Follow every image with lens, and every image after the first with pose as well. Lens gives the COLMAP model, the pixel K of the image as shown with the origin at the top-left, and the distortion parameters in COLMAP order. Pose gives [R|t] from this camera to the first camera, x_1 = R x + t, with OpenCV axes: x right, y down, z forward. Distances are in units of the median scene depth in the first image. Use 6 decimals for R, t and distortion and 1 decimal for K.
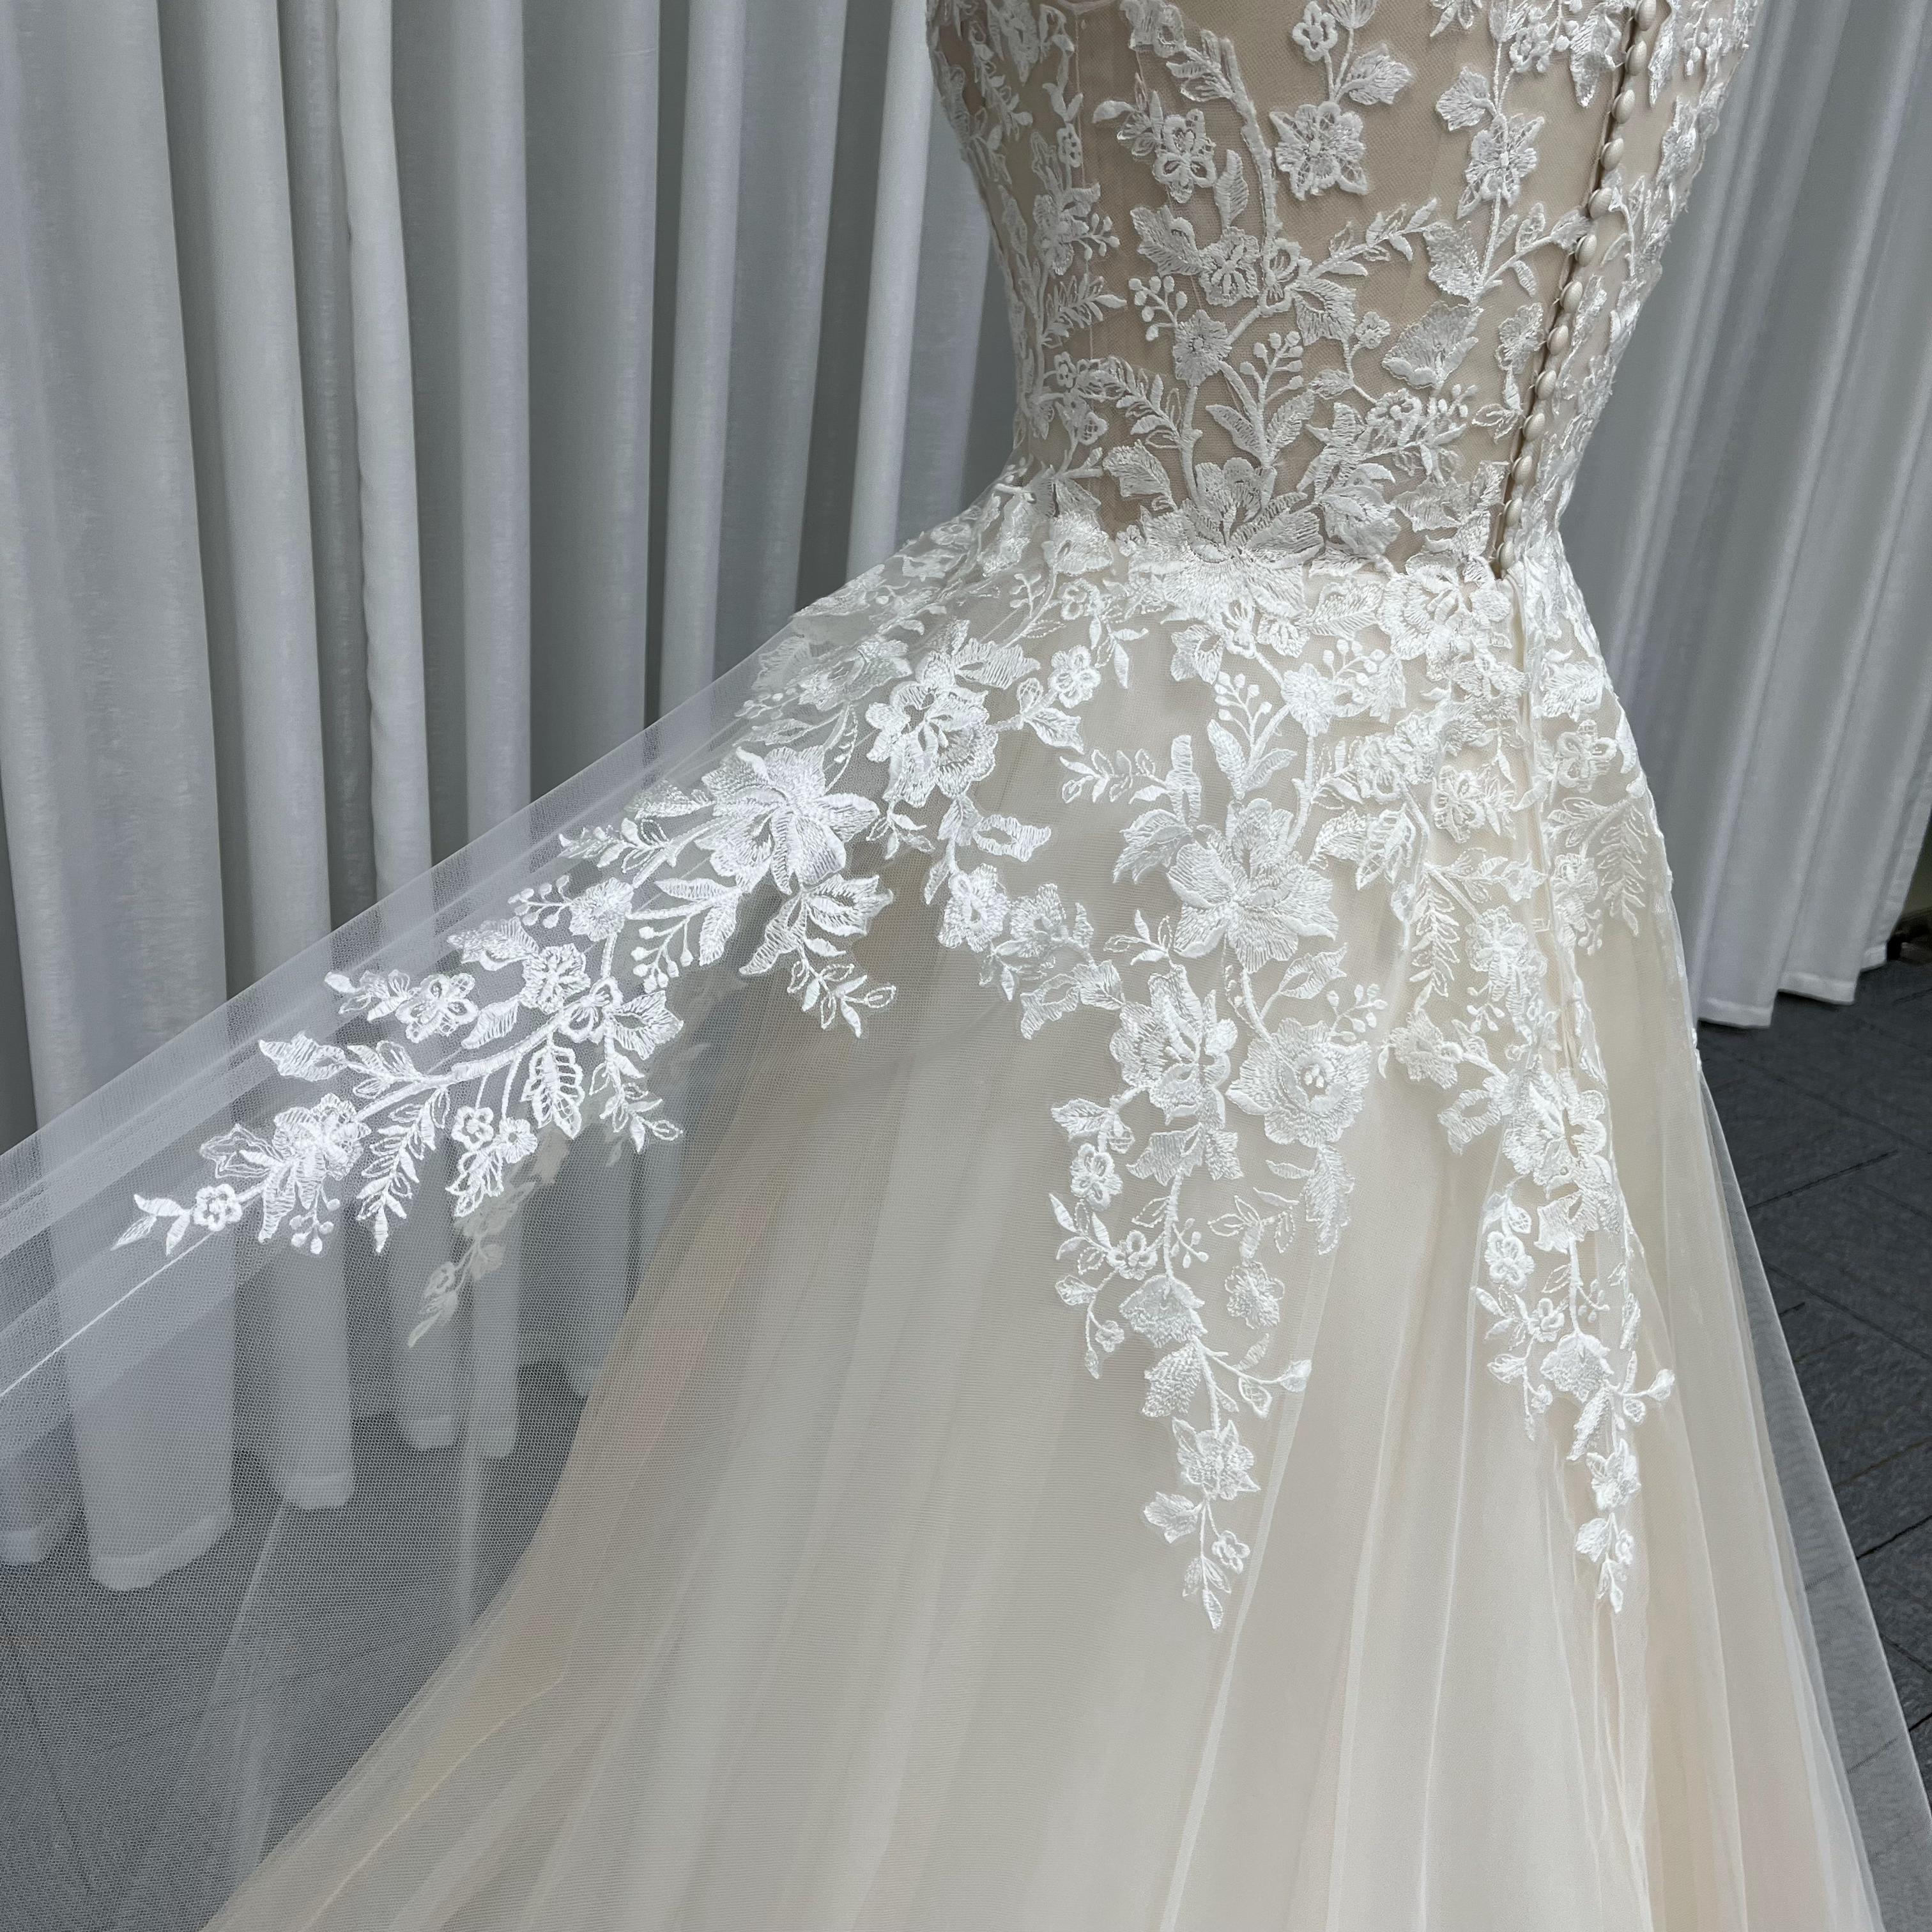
lens RADIAL K [[1979.4, 0, 980.0], [0, 1979.4, 934.2], [0, 0, 1]] dist [0.068183, -0.002431]
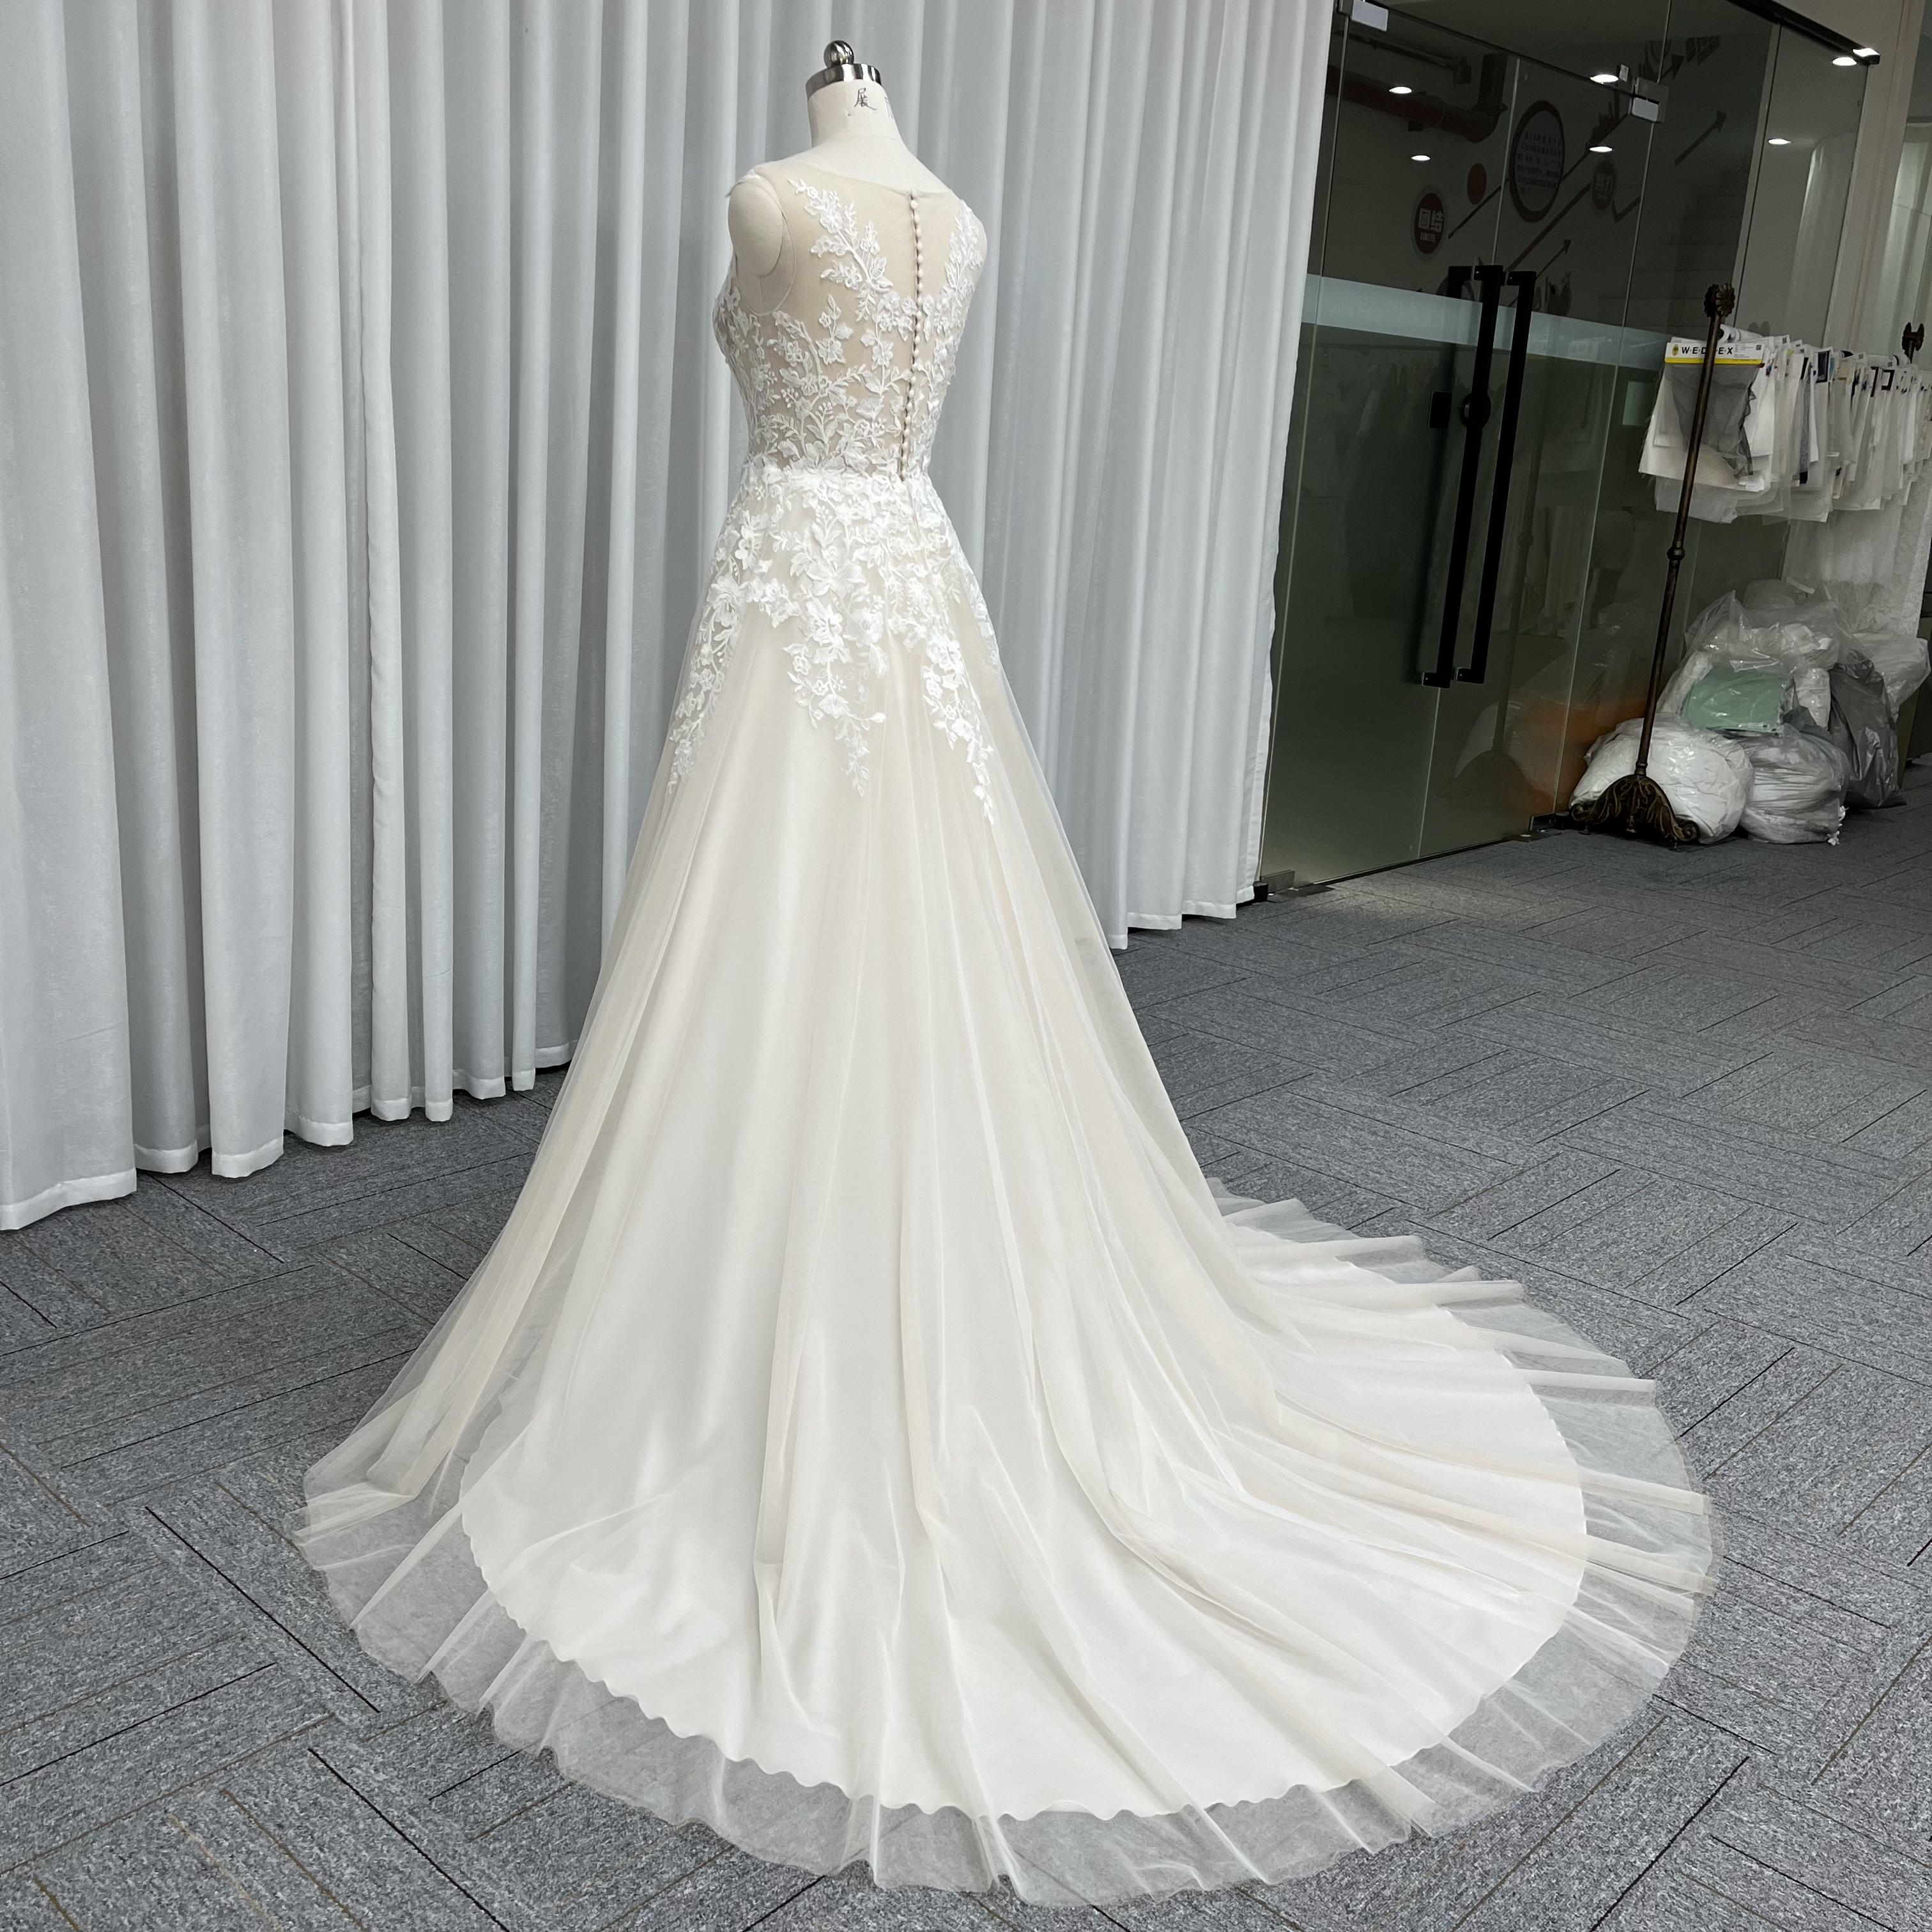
lens RADIAL K [[1968.9, 0, 986.8], [0, 1968.9, 966.2], [0, 0, 1]] dist [0.051673, 0.005862]
pose [[0.987368, -0.062069, 0.145777, -0.132132], [0.080025, 0.989454, -0.120732, 1.083662], [-0.136746, 0.130873, 0.981923, -2.242665]]
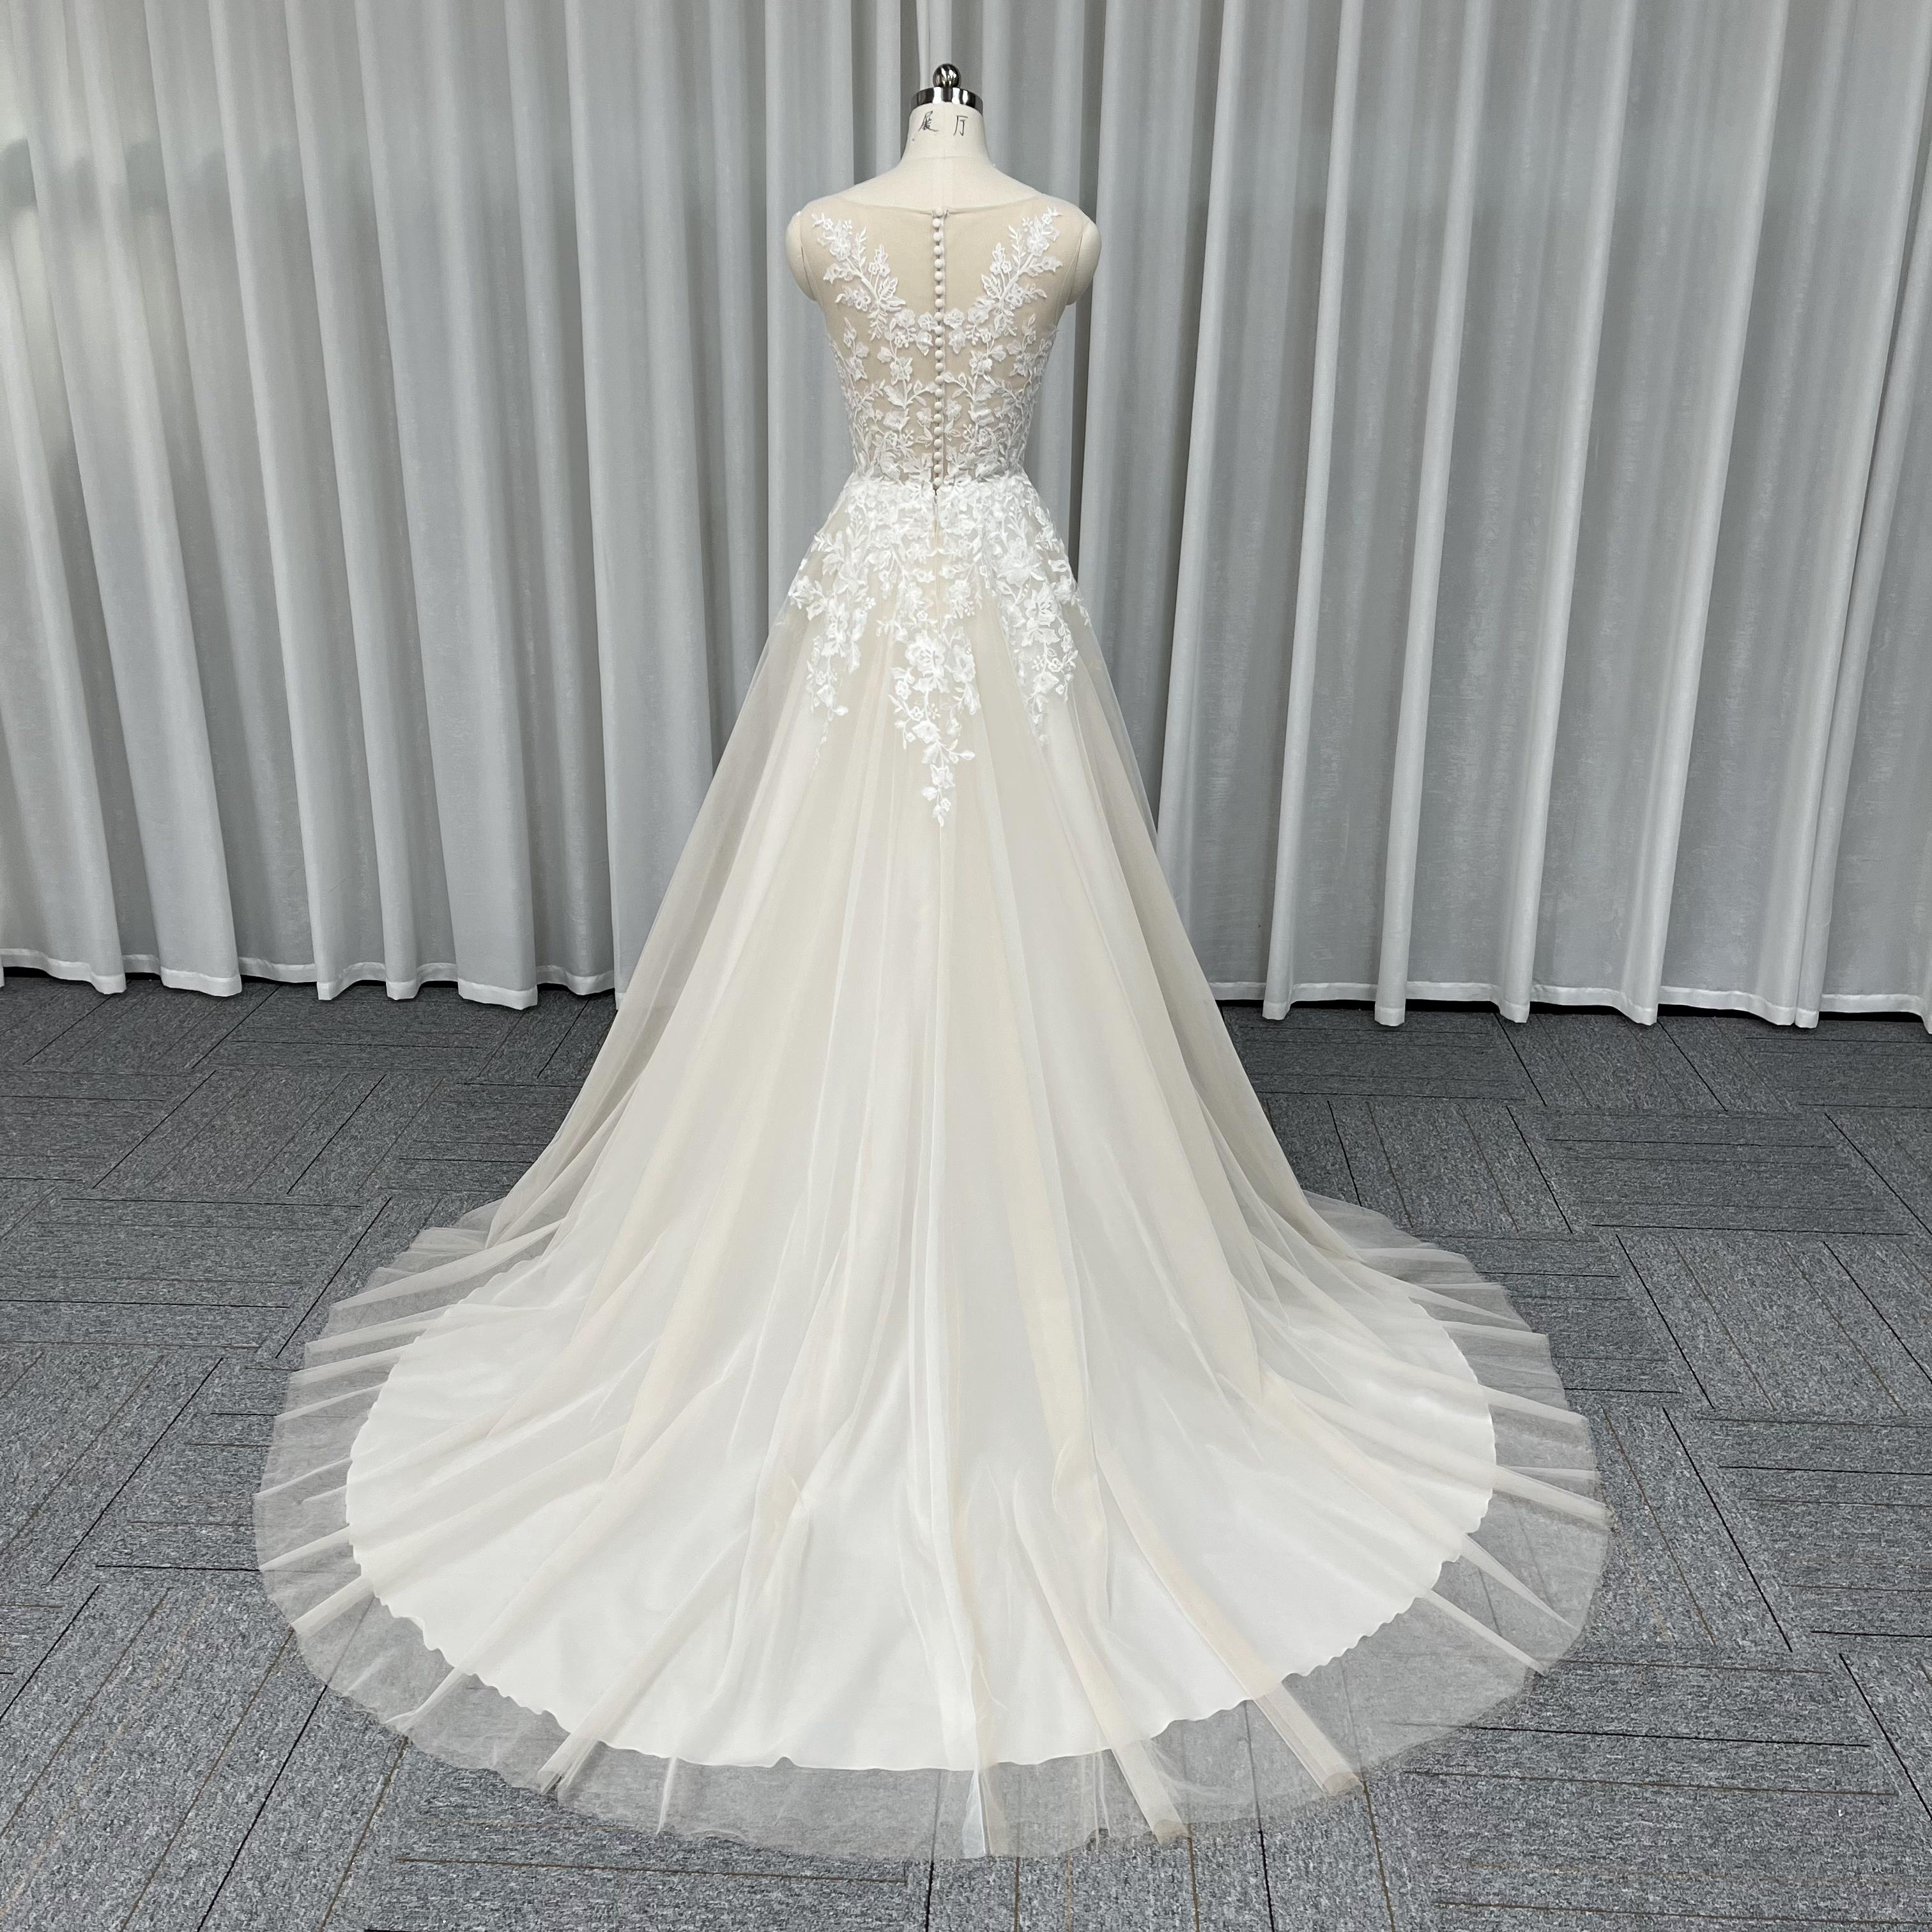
lens RADIAL K [[1902.3, 0, 960.9], [0, 1902.3, 983.0], [0, 0, 1]] dist [0.067172, -0.071299]
pose [[0.748065, 0.164798, -0.642838, 2.732786], [-0.217355, 0.976089, -0.002704, 0.697317], [0.627022, 0.141746, 0.765997, -1.465167]]
